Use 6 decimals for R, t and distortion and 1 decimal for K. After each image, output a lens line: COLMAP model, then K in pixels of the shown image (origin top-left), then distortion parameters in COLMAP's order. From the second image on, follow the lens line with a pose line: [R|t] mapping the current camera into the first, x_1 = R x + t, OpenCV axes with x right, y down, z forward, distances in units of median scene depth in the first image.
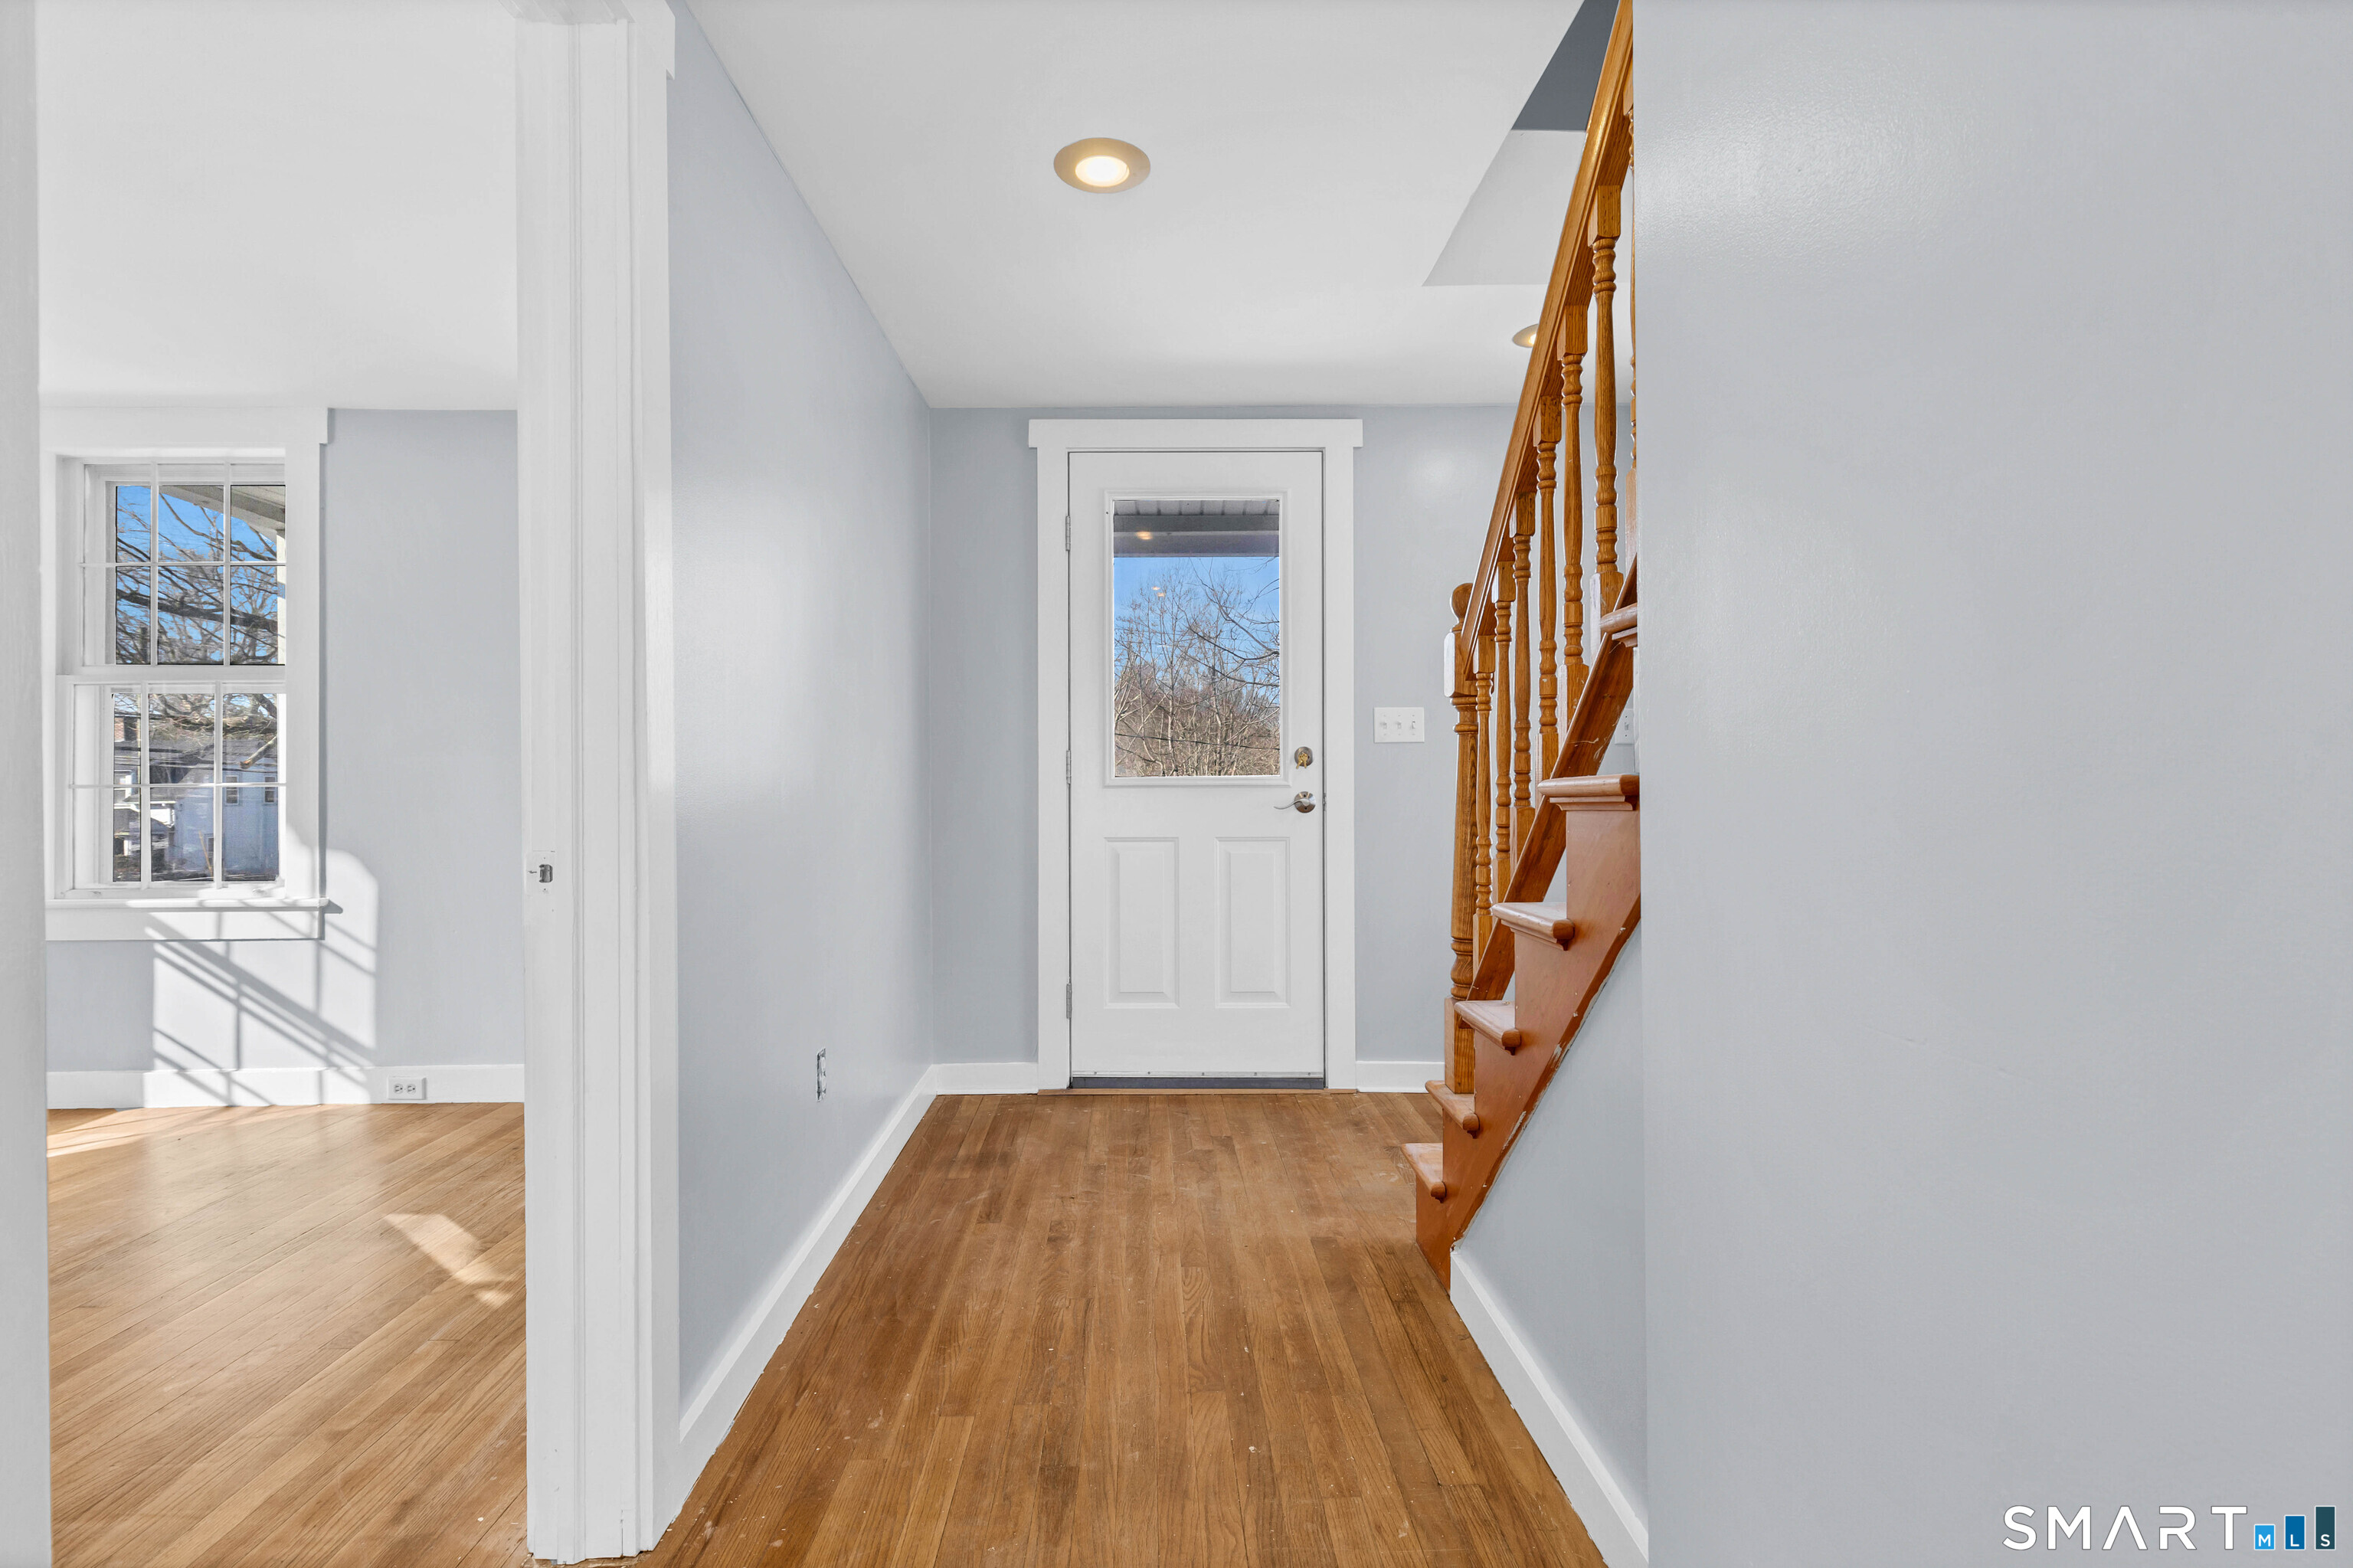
lens RADIAL K [[1089.9, 0, 1178.9], [0, 1089.9, 785.8], [0, 0, 1]] dist [0.012012, -0.001406]
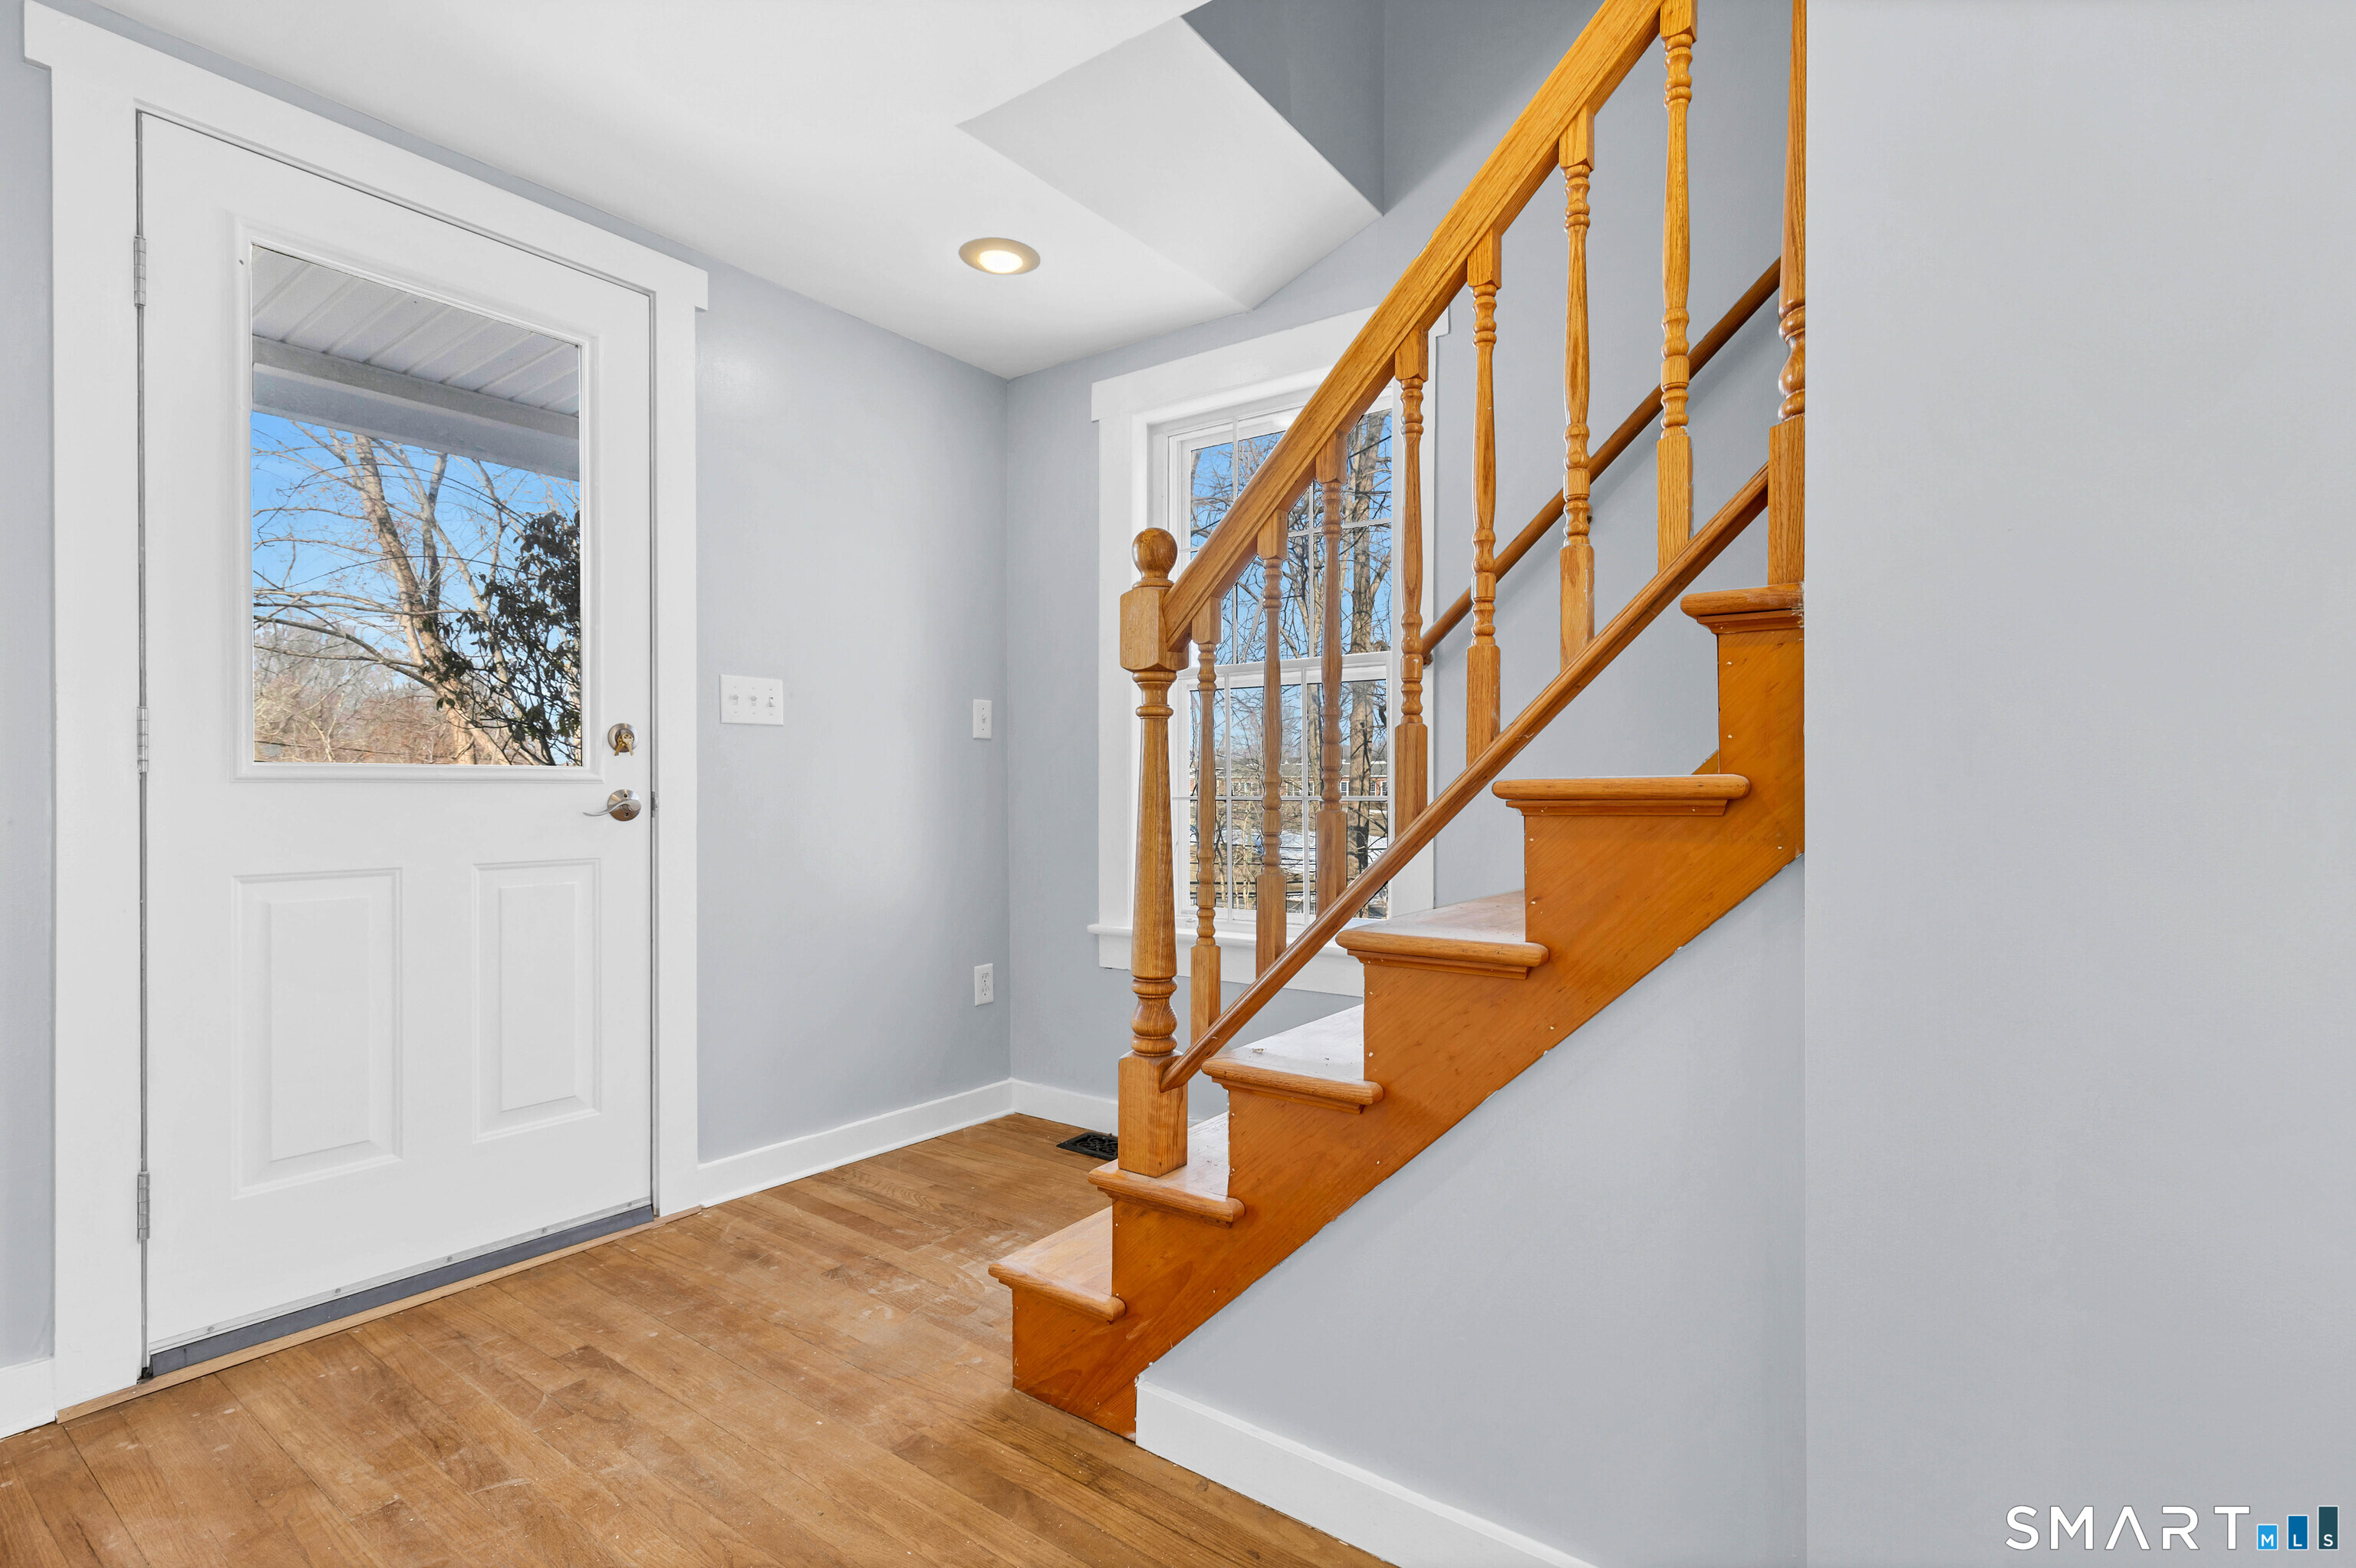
lens RADIAL K [[1091.1, 0, 1183.5], [0, 1091.1, 788.4], [0, 0, 1]] dist [0.012012, -0.001406]
pose [[0.600269, 0.002387, 0.799794, -0.243359], [-0.006689, 0.999976, 0.002035, 0.000870], [-0.799770, -0.006571, 0.600271, 0.347588]]
